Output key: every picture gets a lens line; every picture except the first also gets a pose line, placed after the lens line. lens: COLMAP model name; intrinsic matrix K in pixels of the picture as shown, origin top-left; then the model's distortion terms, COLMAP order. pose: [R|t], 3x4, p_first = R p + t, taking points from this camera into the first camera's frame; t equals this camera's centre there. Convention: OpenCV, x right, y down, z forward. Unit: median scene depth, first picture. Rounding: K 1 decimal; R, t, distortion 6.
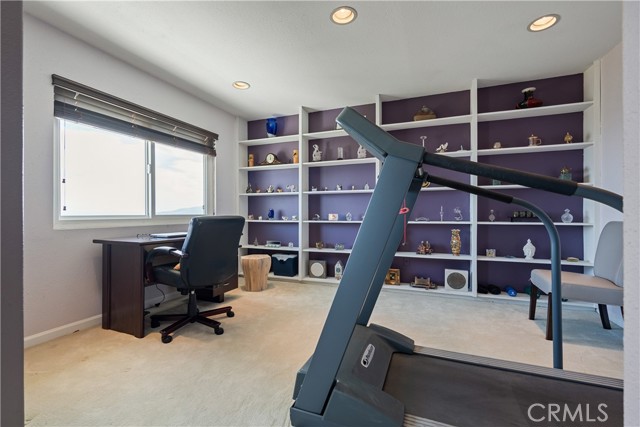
lens RADIAL K [[277.7, 0, 322.0], [0, 277.7, 213.7], [0, 0, 1]] dist [0.000955, 0.000323]
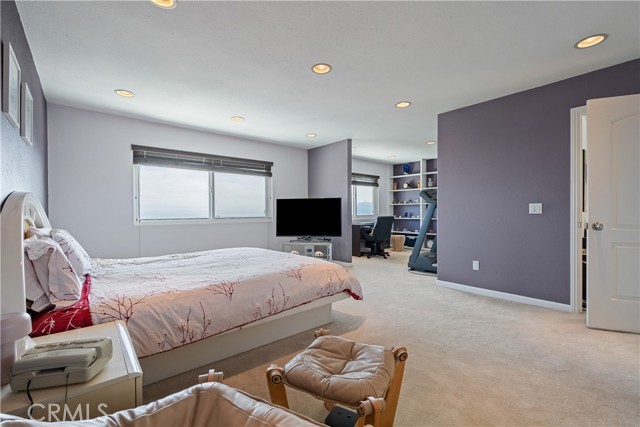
lens RADIAL K [[277.7, 0, 322.0], [0, 277.7, 213.7], [0, 0, 1]] dist [0.000955, 0.000323]
pose [[0.880780, 0.001687, -0.473523, 0.216600], [0.002698, 0.999960, 0.008582, -0.023852], [0.473519, -0.008836, 0.880739, -0.970922]]
